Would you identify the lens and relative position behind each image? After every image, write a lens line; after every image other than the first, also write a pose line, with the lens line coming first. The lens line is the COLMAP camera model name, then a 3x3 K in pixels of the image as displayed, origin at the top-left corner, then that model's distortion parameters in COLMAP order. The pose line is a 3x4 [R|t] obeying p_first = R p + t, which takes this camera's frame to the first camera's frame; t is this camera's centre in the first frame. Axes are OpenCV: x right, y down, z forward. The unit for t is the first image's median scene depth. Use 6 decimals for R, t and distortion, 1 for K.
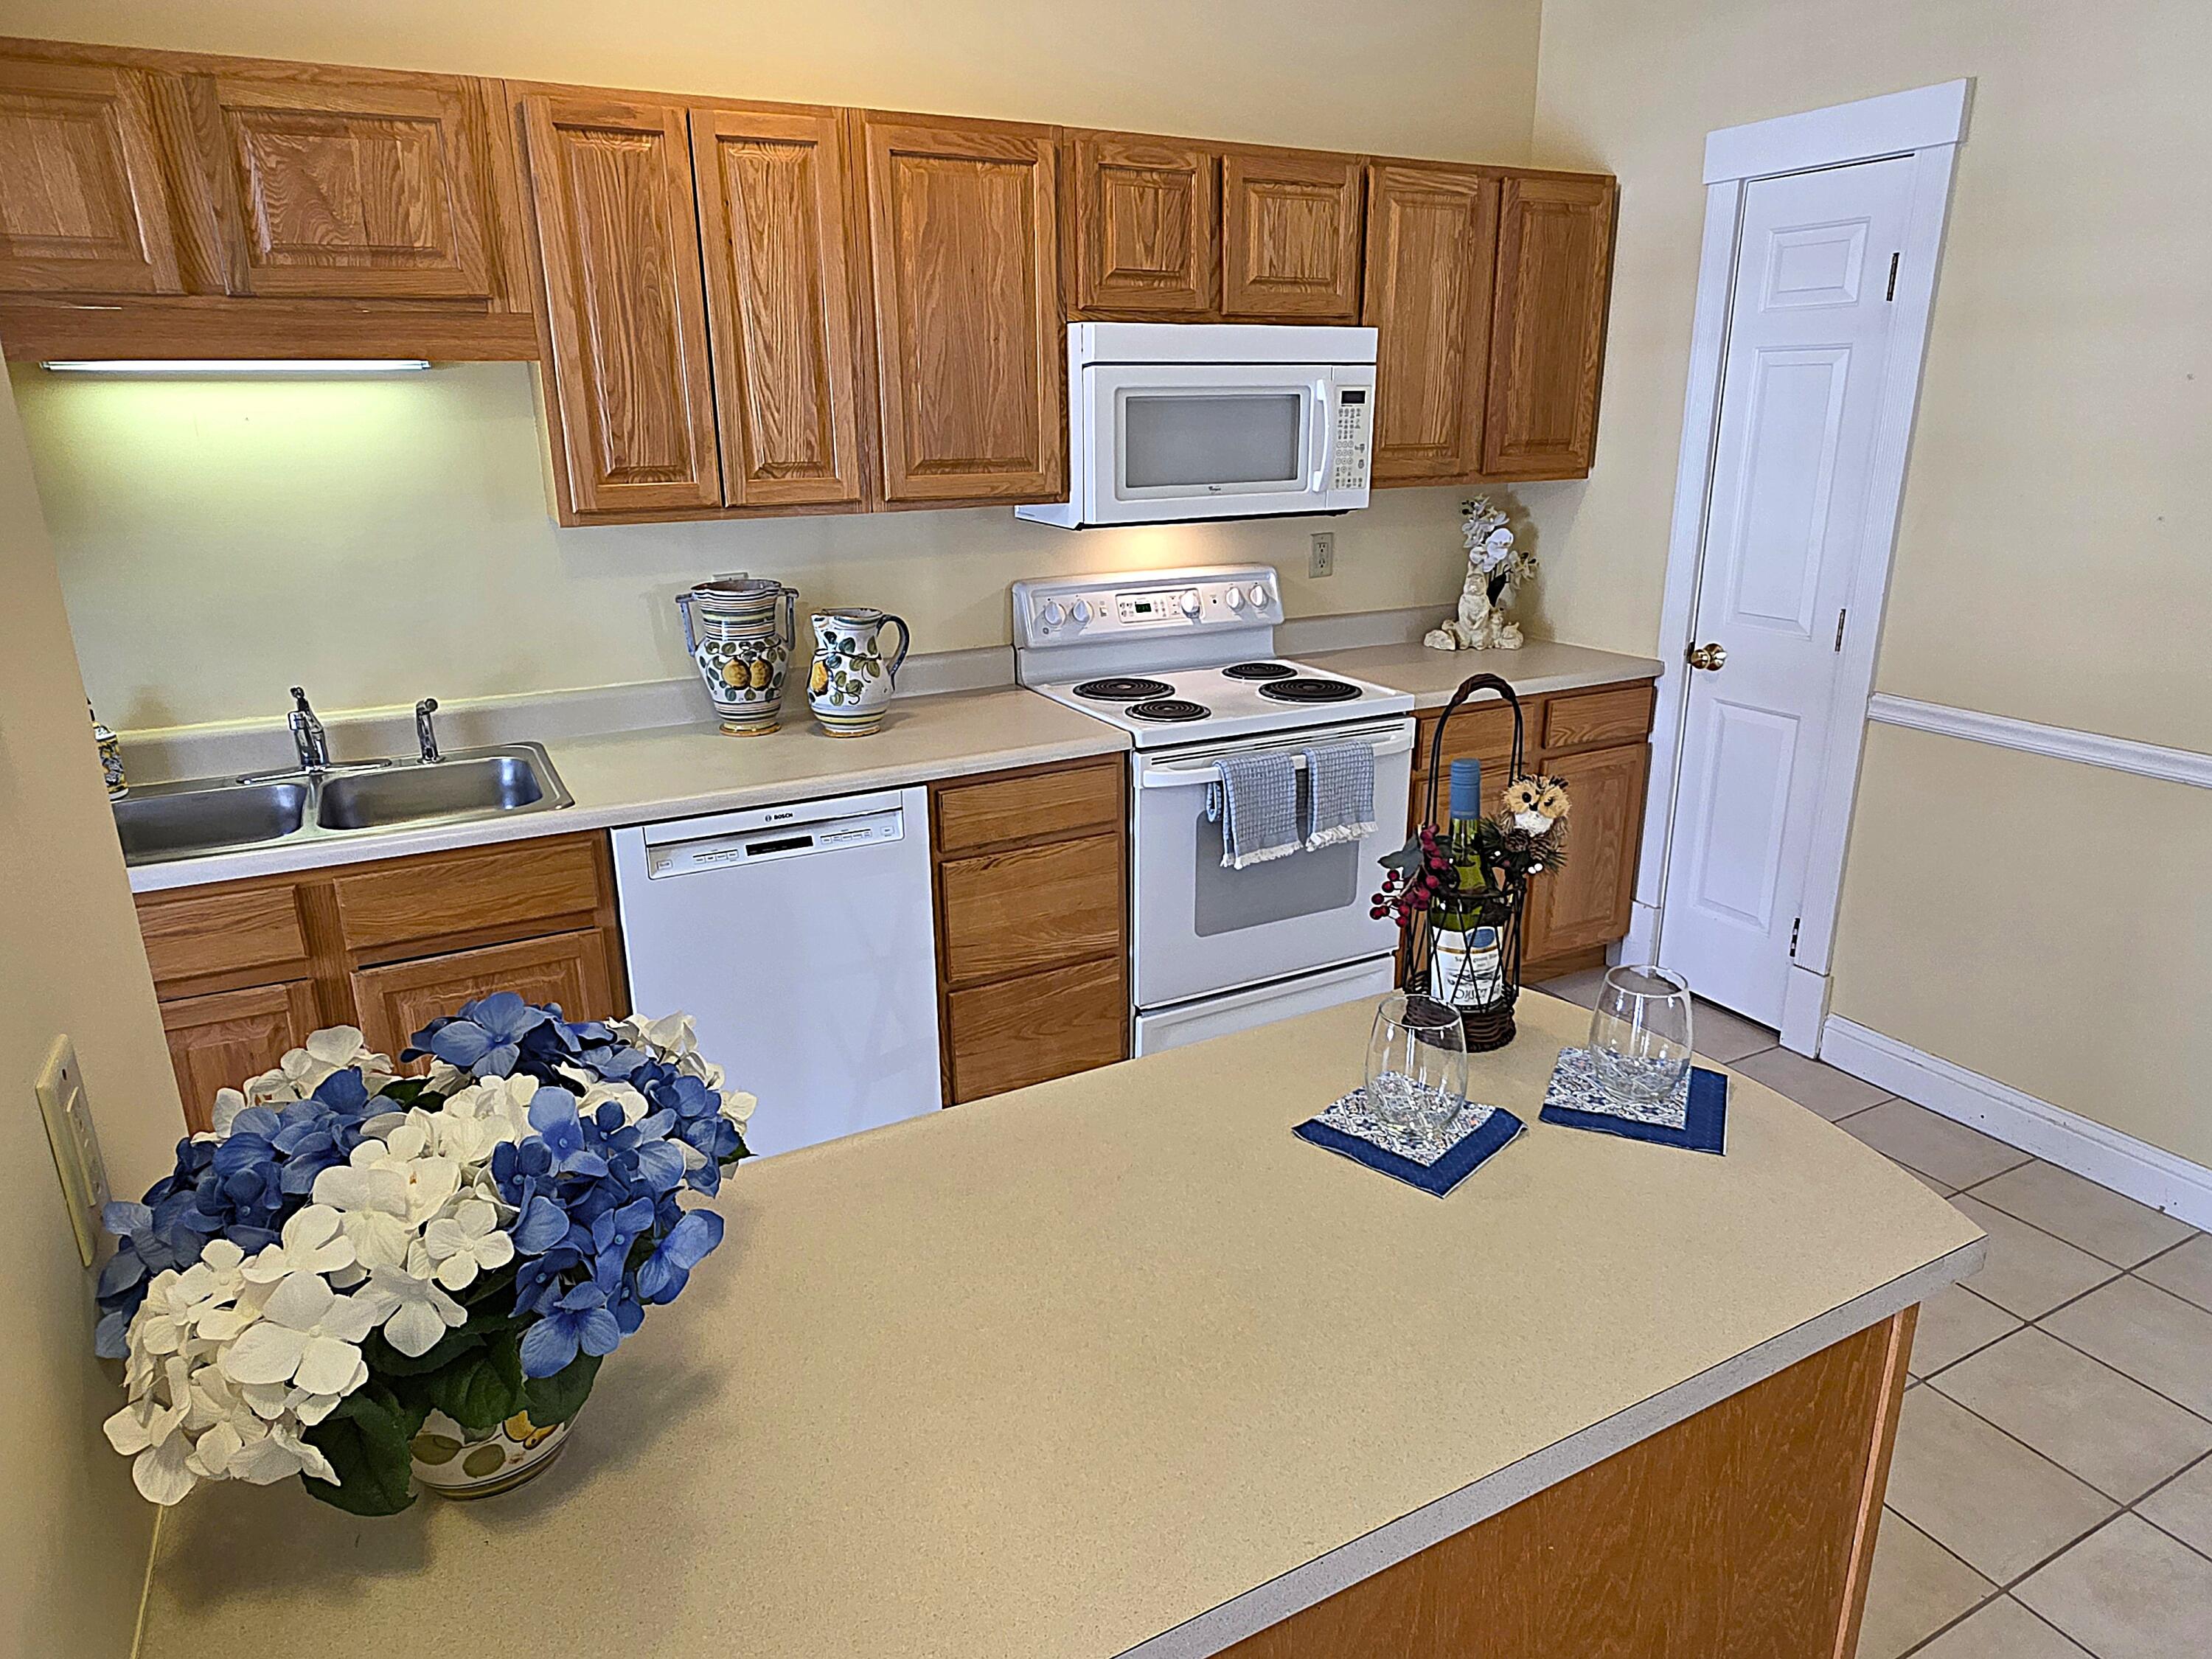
lens RADIAL K [[1348.8, 0, 1112.1], [0, 1348.8, 816.5], [0, 0, 1]] dist [0.000629, 0.000870]
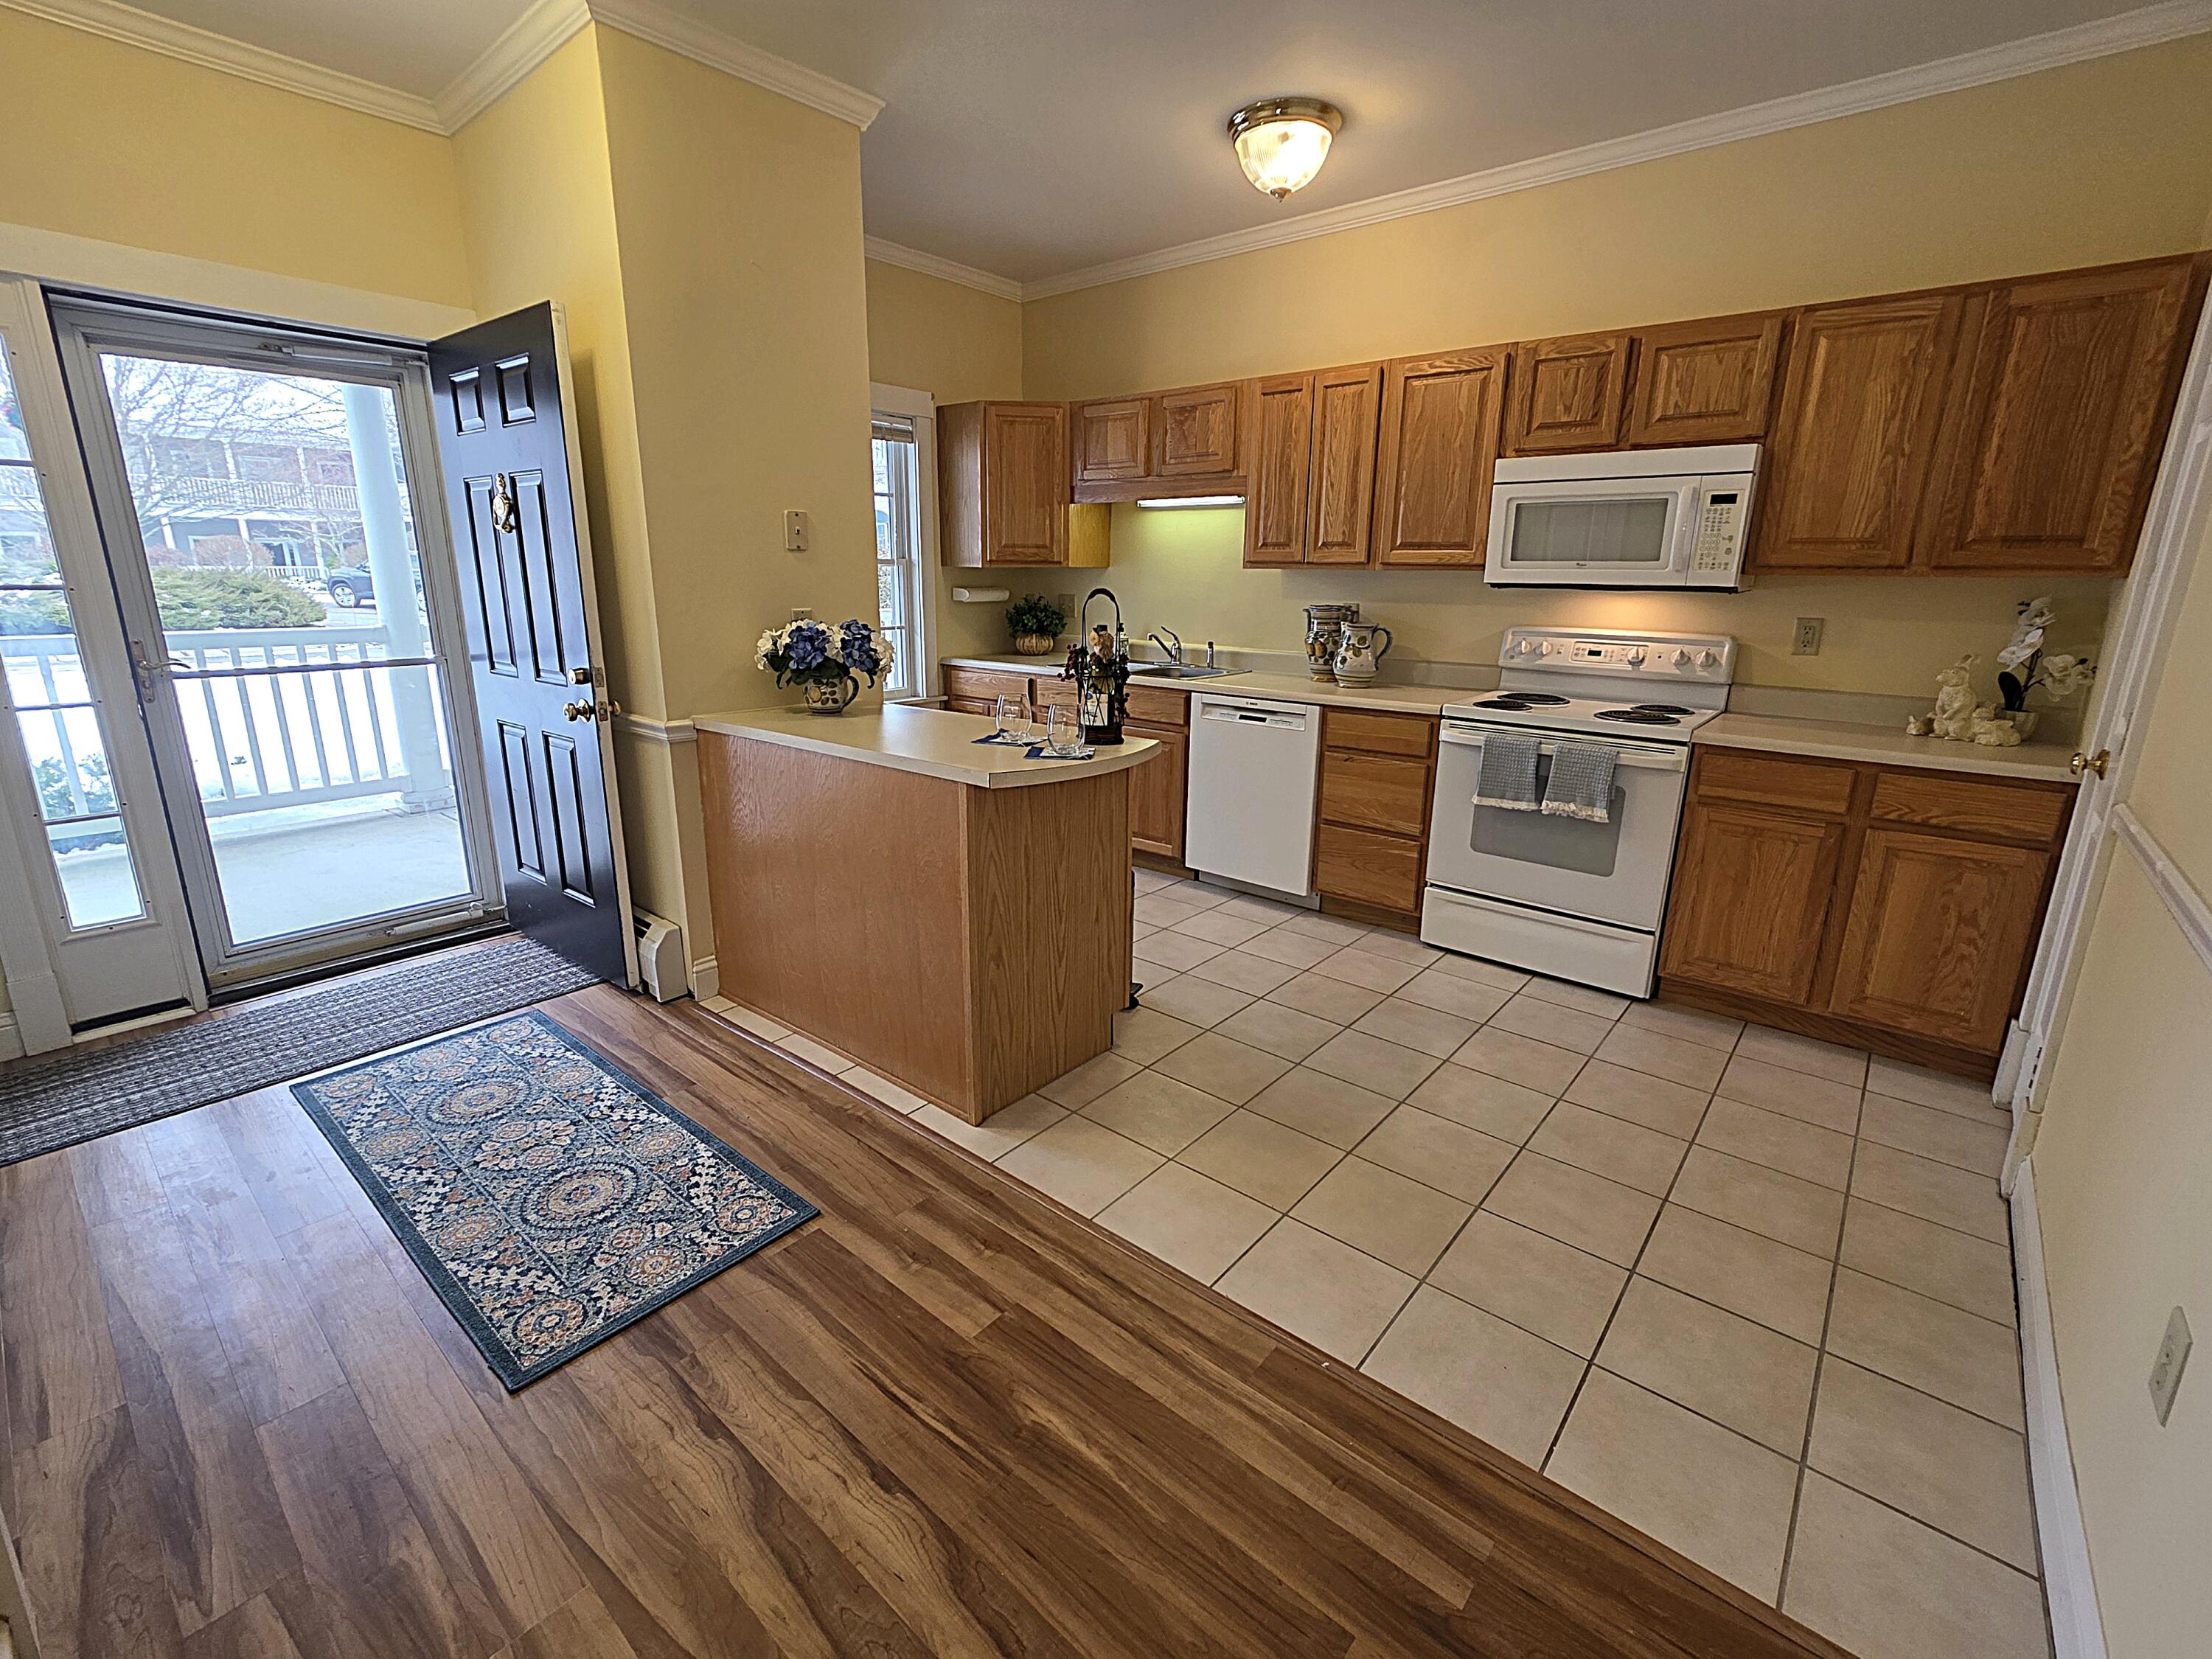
lens RADIAL K [[965.5, 0, 1089.2], [0, 965.5, 812.5], [0, 0, 1]] dist [-0.002980, 0.003722]
pose [[0.374835, 0.243095, -0.894653, 0.917541], [-0.287553, 0.947903, 0.137087, 0.024005], [0.881369, 0.205875, 0.425210, 0.142174]]
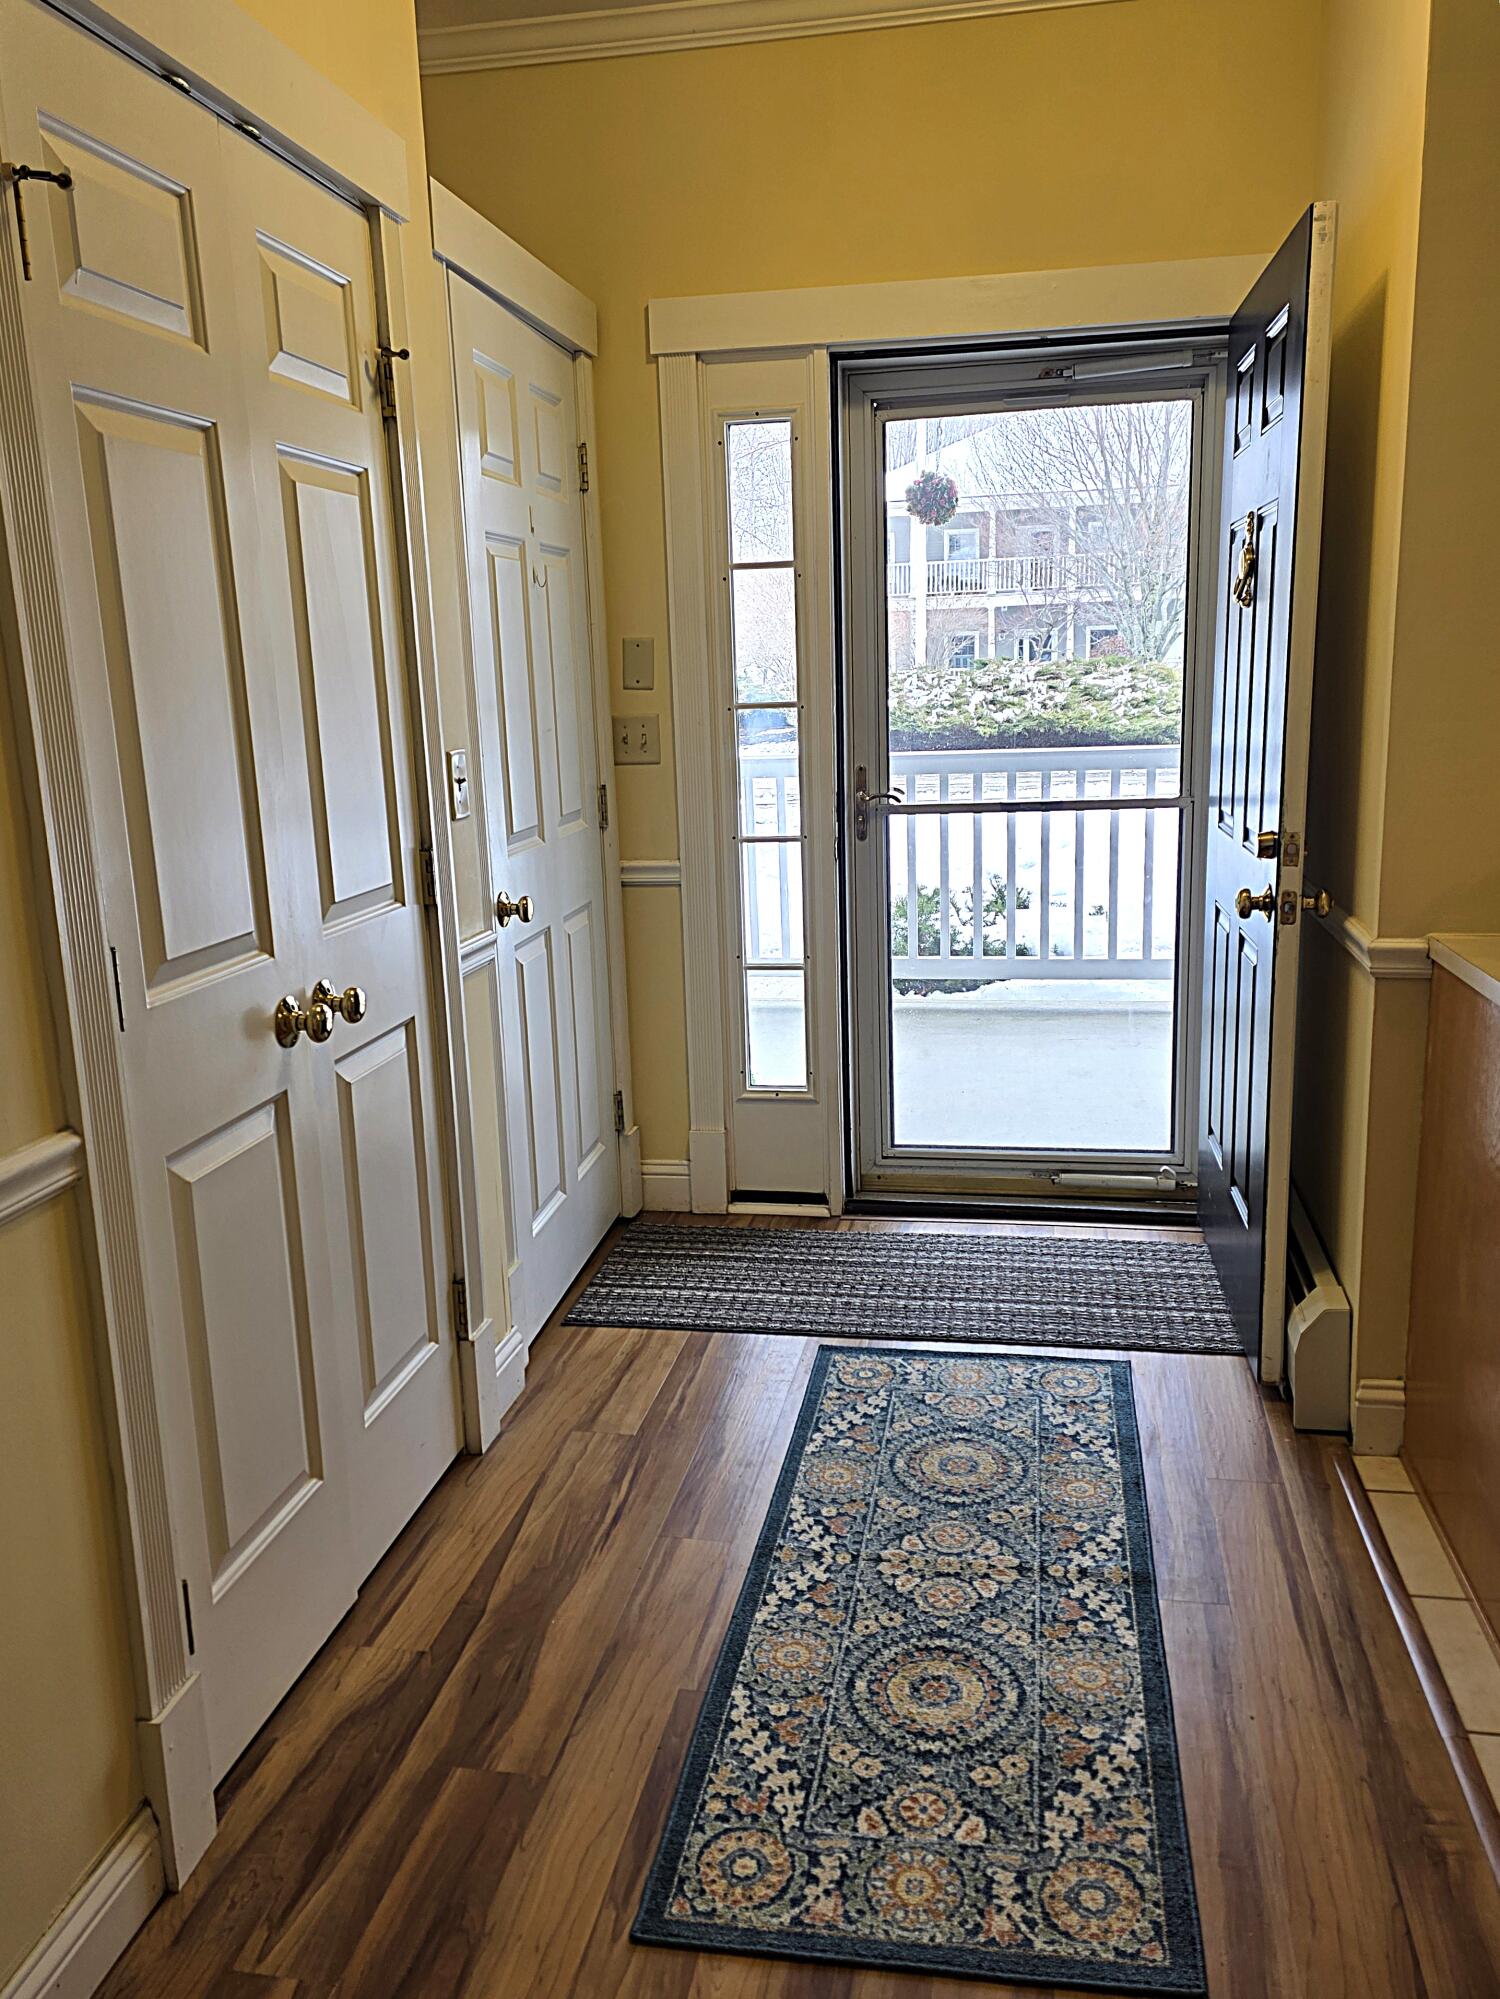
lens RADIAL K [[1545.8, 0, 770.6], [0, 1545.8, 1002.2], [0, 0, 1]] dist [0.069073, -0.056157]
pose [[-0.602478, 0.198704, -0.773005, 0.733776], [-0.201760, 0.899141, 0.388379, -0.042437], [0.772214, 0.389951, -0.501622, 0.350783]]
